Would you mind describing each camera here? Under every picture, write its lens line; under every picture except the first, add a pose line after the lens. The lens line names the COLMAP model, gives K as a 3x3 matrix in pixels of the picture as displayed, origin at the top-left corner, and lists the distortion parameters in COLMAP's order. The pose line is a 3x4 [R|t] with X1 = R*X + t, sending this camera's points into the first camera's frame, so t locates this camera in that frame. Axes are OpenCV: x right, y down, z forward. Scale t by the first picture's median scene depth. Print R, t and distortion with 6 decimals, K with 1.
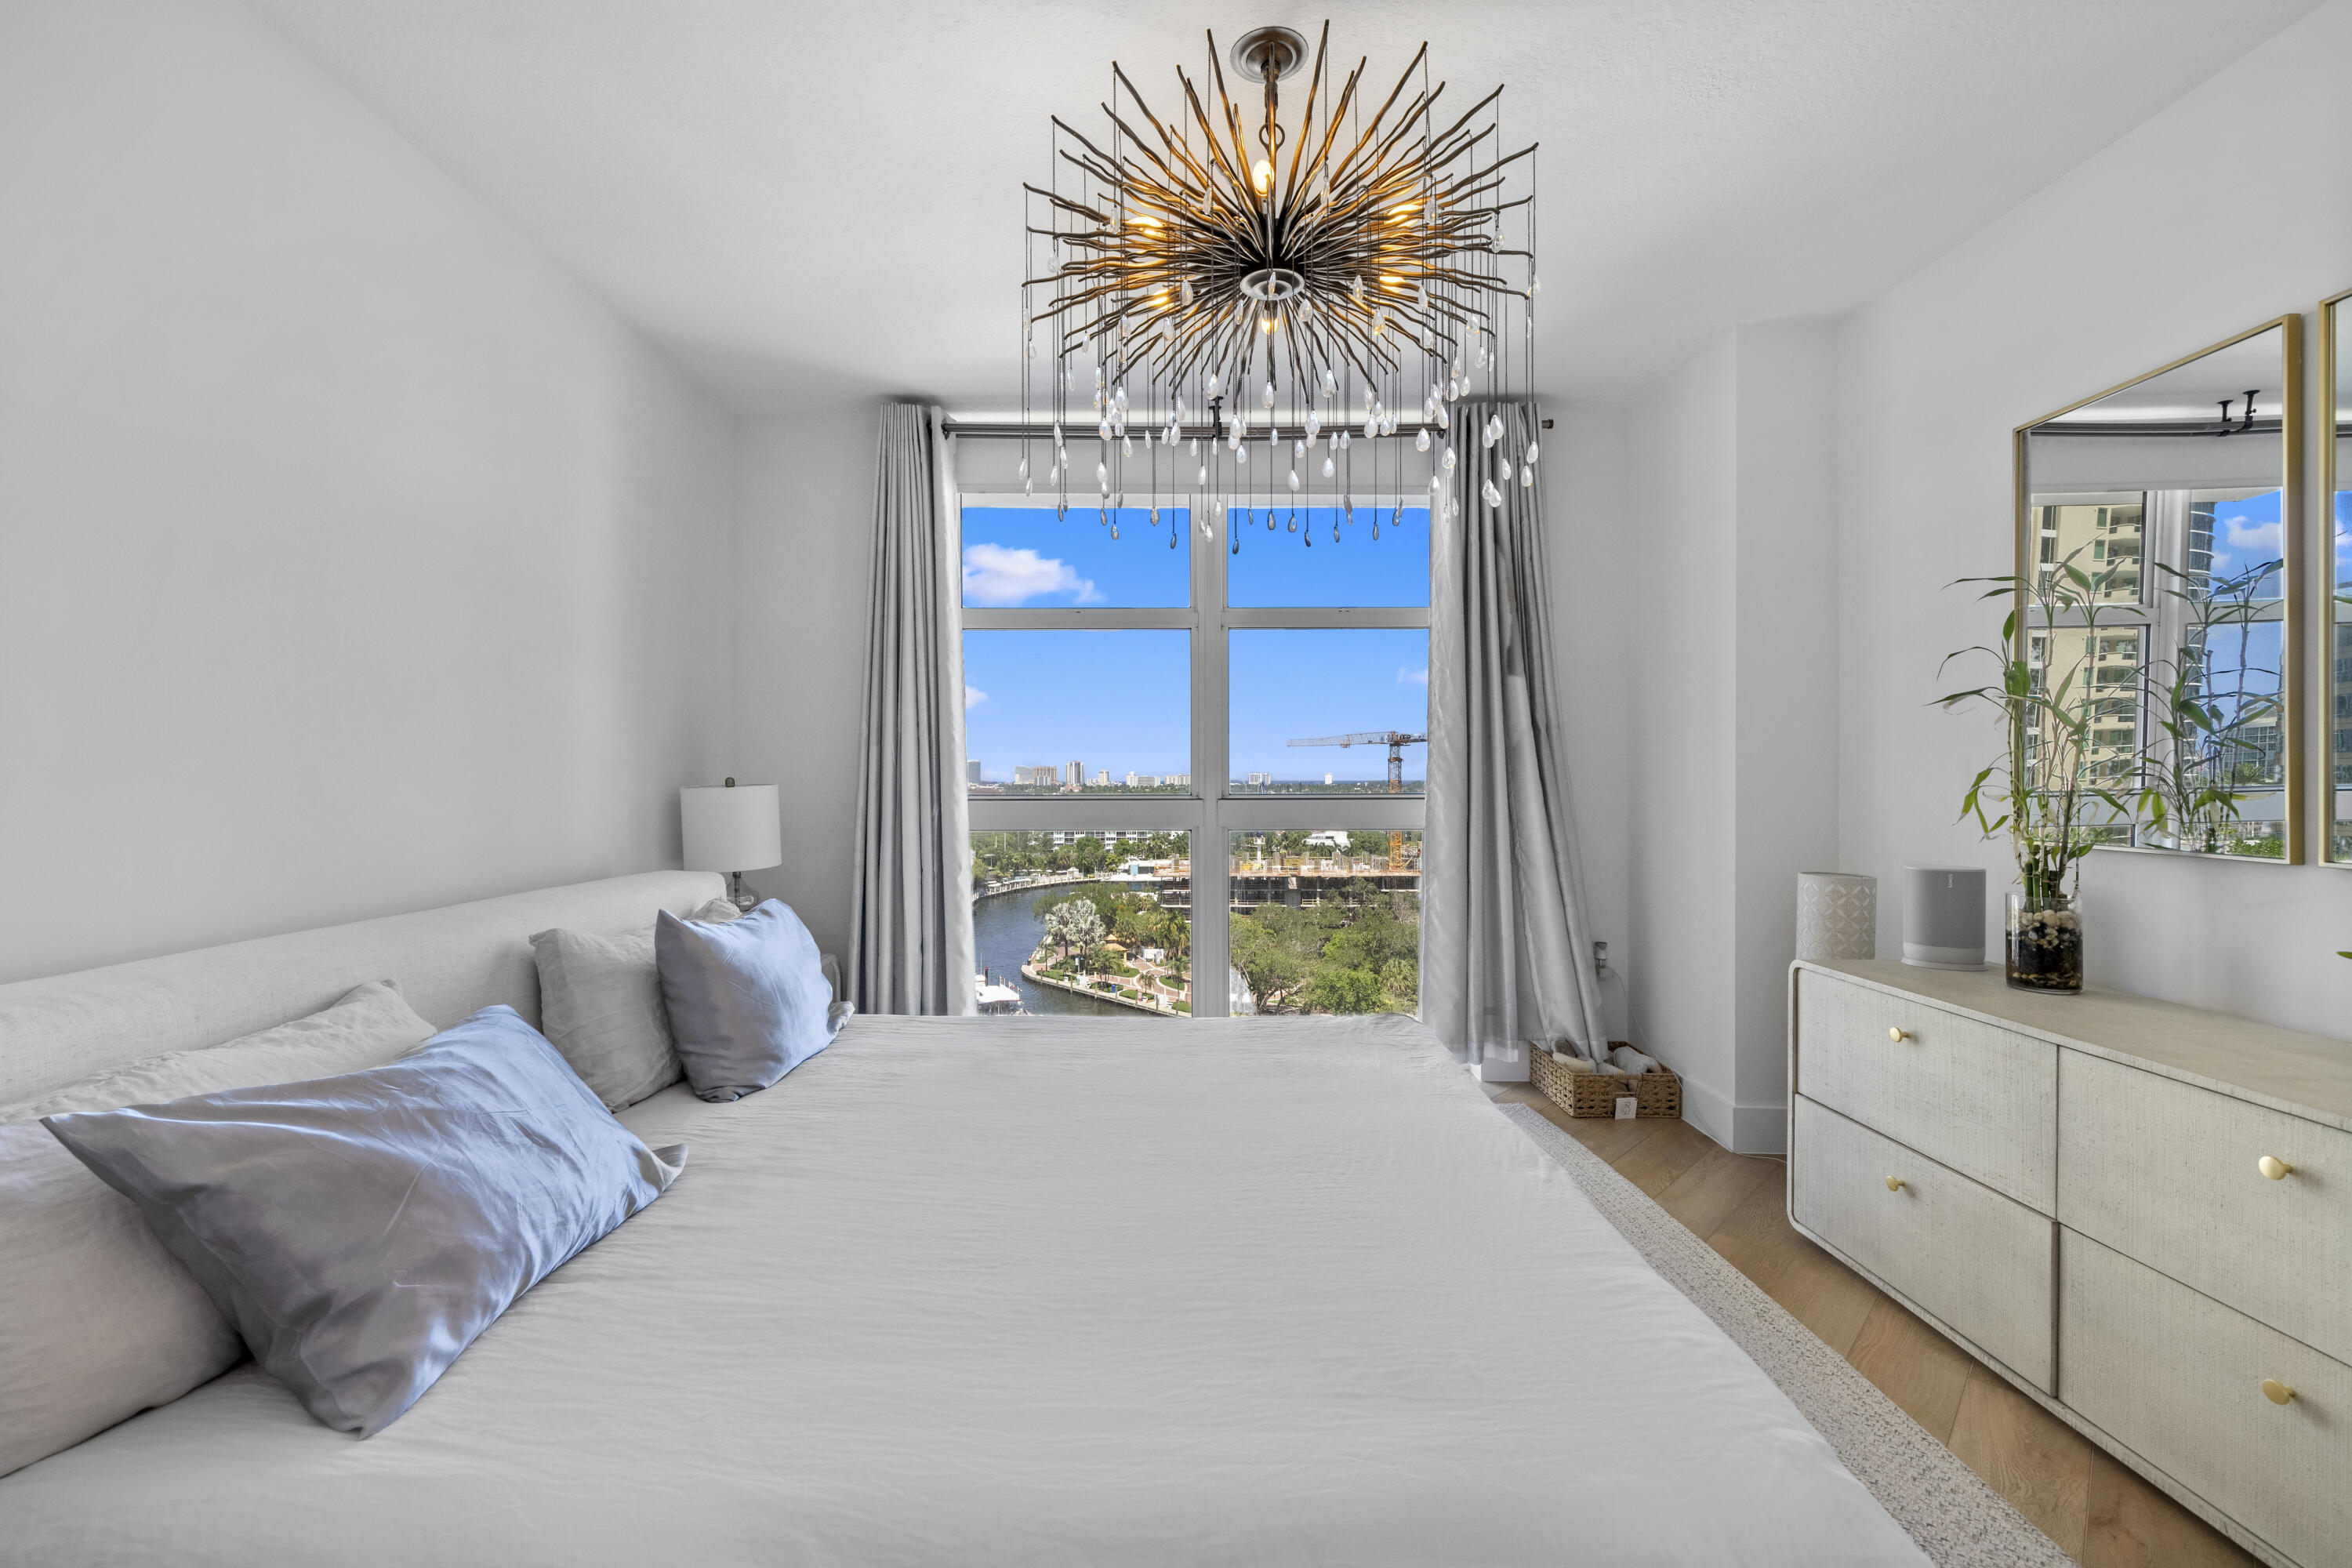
lens RADIAL K [[996.5, 0, 1190.9], [0, 996.5, 790.6], [0, 0, 1]] dist [-0.000200, 0.000403]
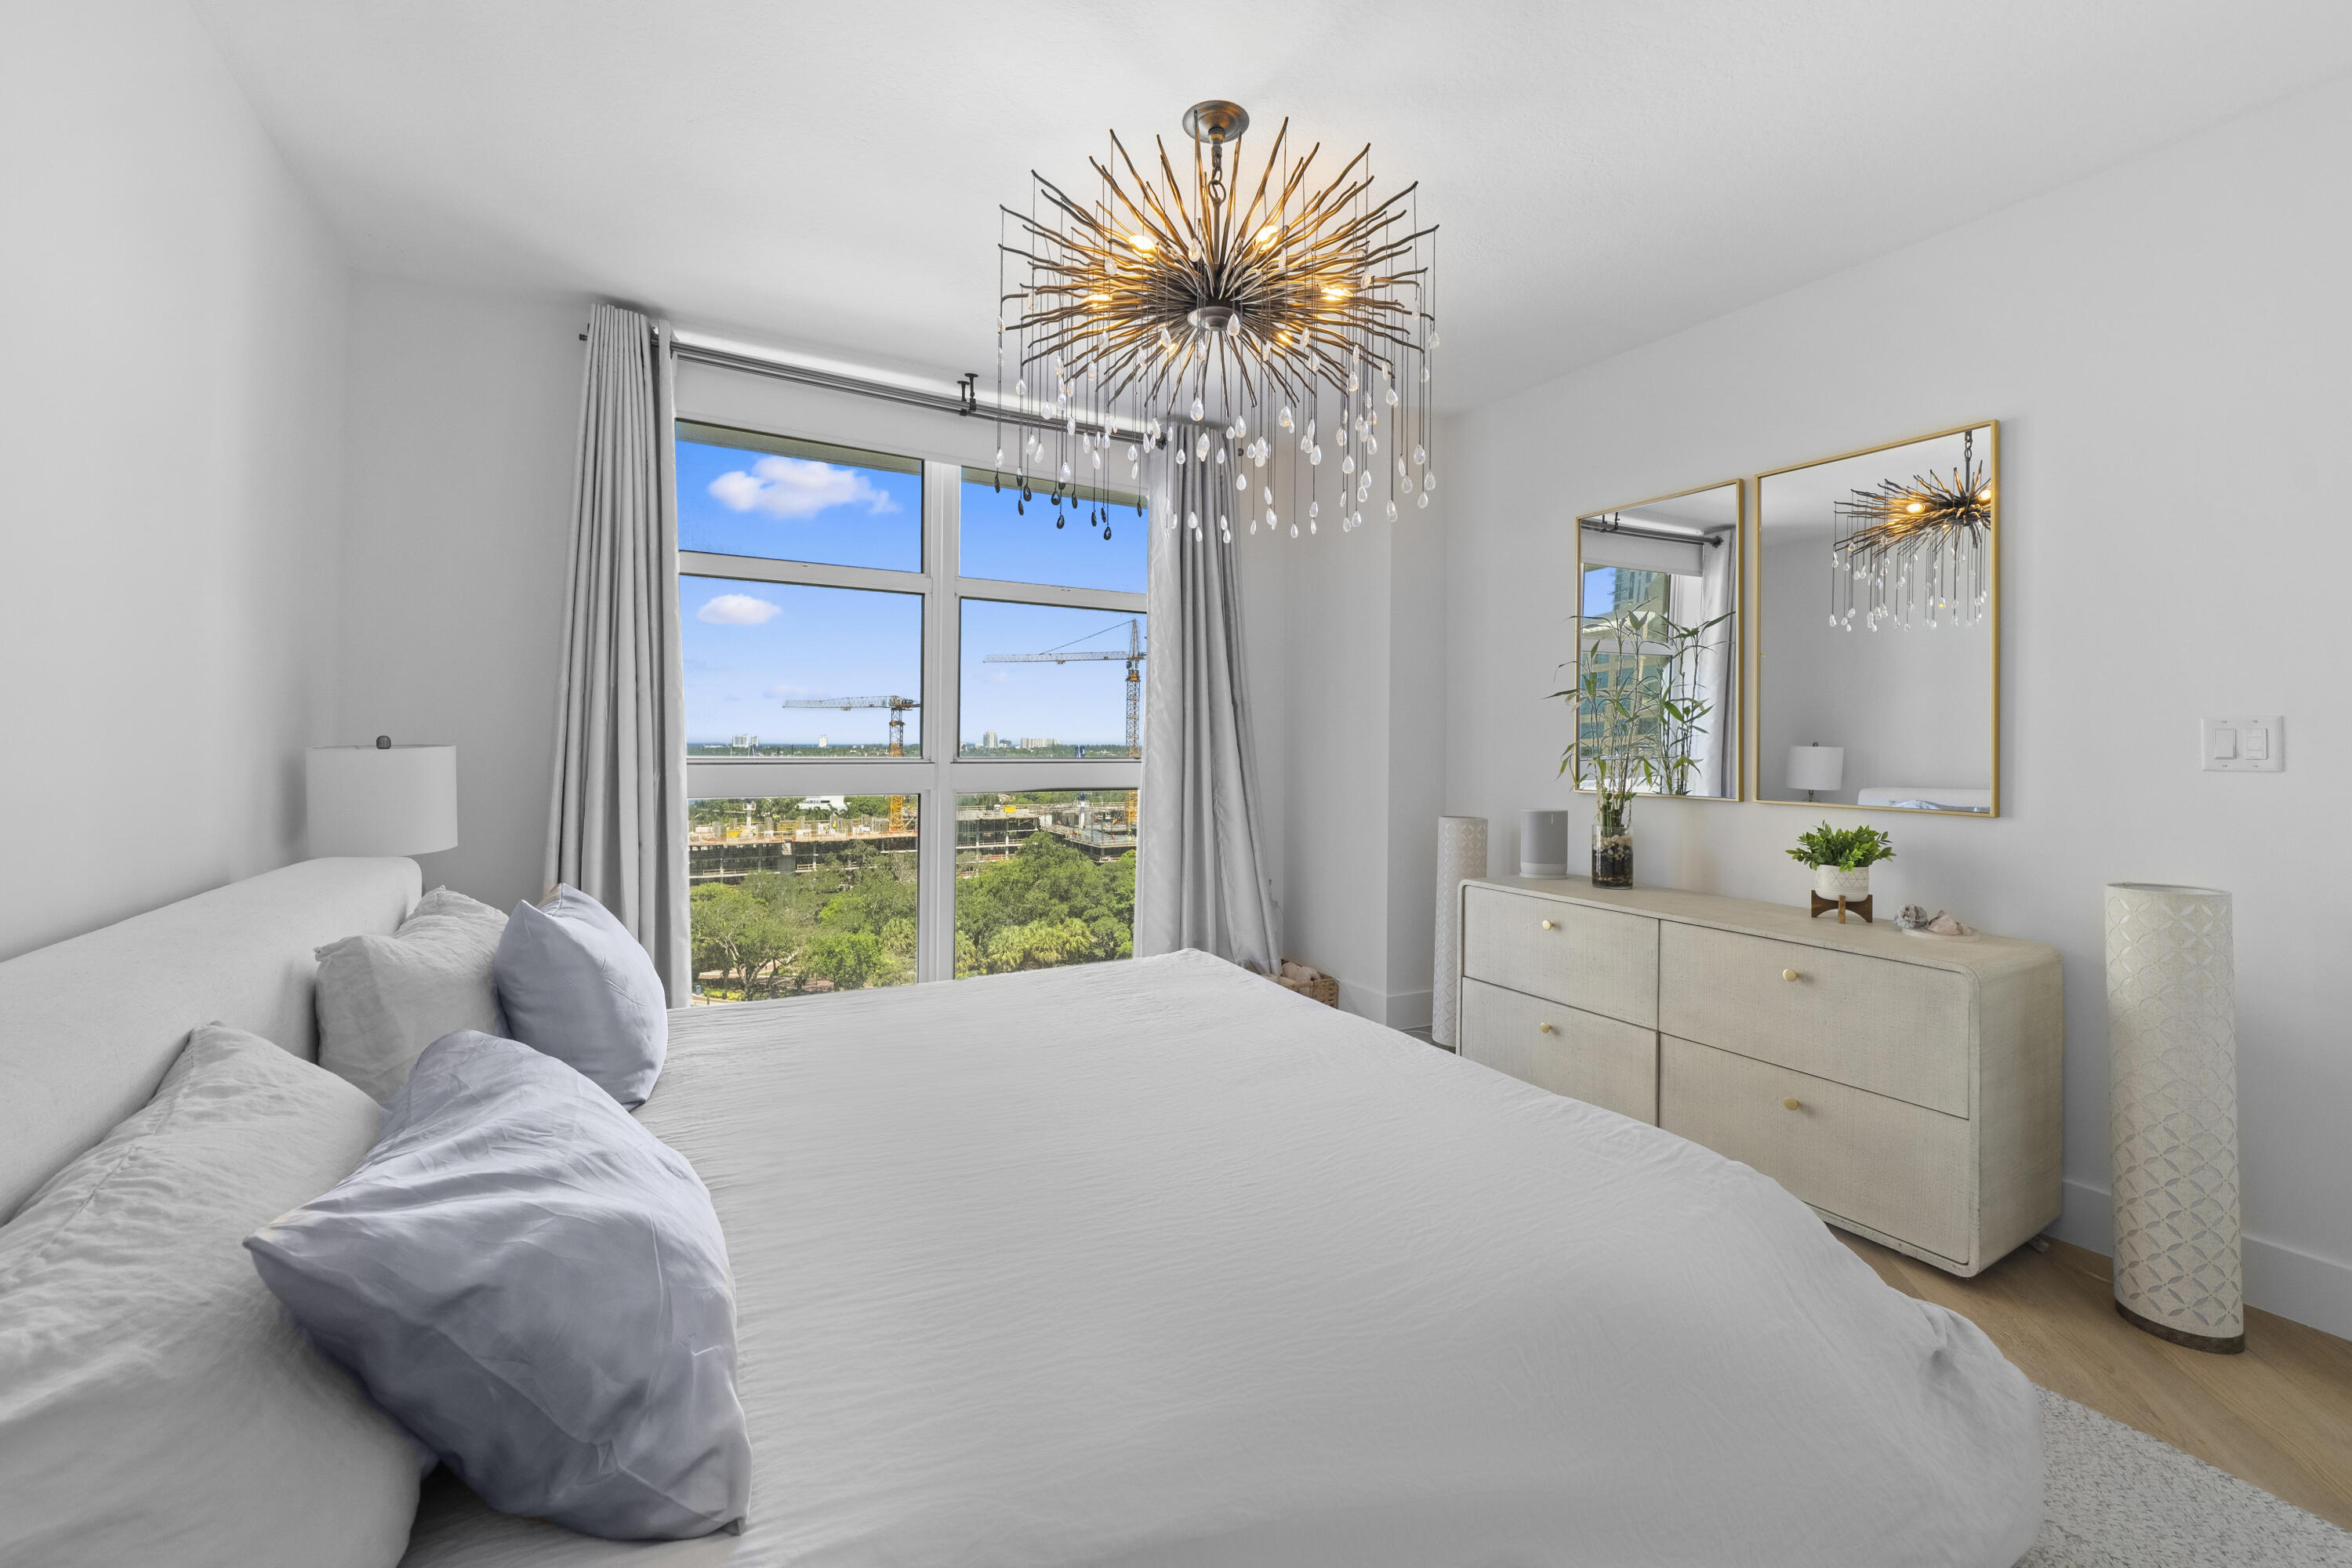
lens RADIAL K [[947.6, 0, 1201.6], [0, 947.6, 745.2], [0, 0, 1]] dist [-0.000031, -0.000183]
pose [[0.865132, 0.008566, 0.501471, -0.260192], [-0.003980, 0.999940, -0.010215, -0.001114], [-0.501528, 0.006842, 0.865114, 0.032387]]
